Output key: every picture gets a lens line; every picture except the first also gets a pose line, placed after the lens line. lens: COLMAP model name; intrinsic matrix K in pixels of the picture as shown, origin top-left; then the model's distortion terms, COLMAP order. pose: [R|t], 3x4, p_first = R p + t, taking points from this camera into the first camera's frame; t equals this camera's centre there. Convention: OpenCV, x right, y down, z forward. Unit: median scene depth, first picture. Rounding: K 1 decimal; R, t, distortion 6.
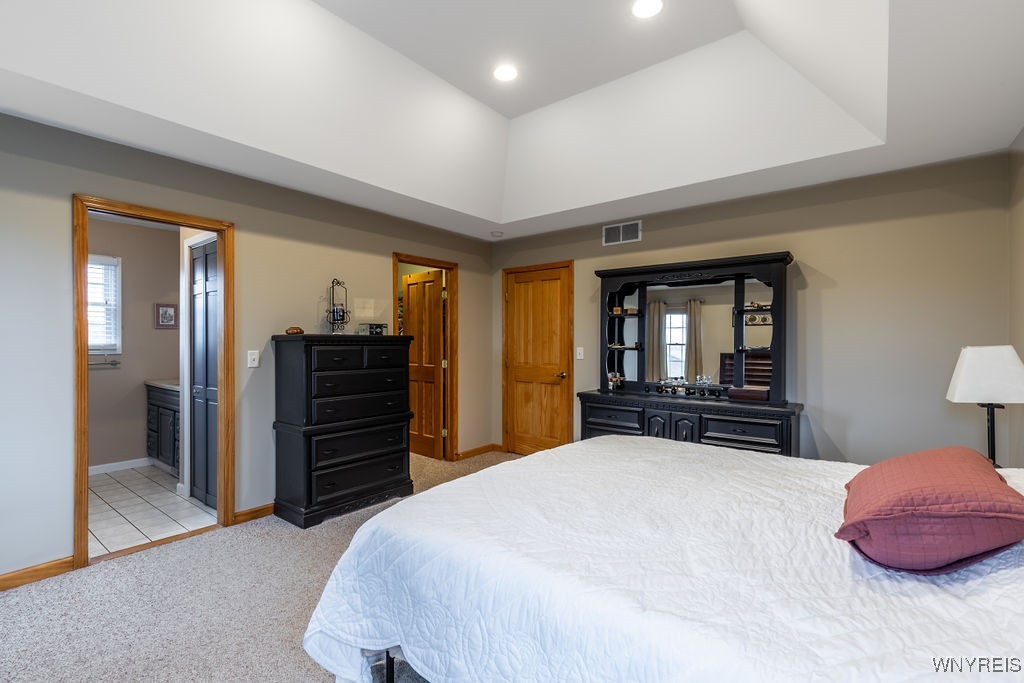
lens RADIAL K [[467.7, 0, 512.4], [0, 467.7, 346.5], [0, 0, 1]] dist [0.002656, 0.000191]
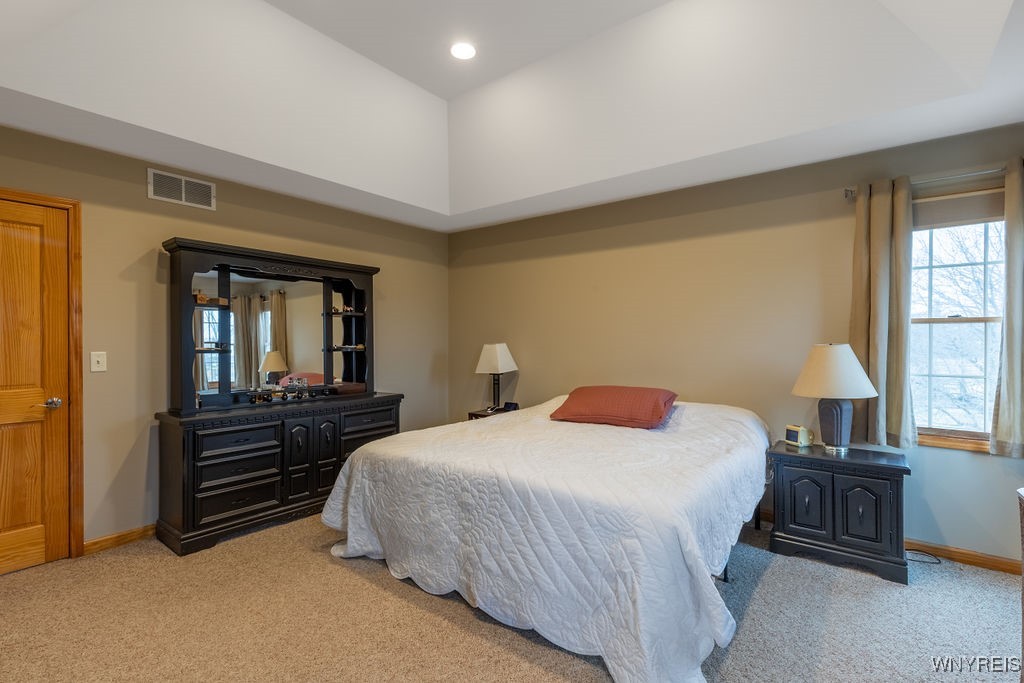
lens RADIAL K [[467.7, 0, 512.9], [0, 467.7, 337.4], [0, 0, 1]] dist [0.002656, 0.000191]
pose [[0.002142, -0.001831, 0.999996, -0.495589], [0.005952, 0.999981, 0.001819, -0.015546], [-0.999980, 0.005948, 0.002153, 0.507934]]
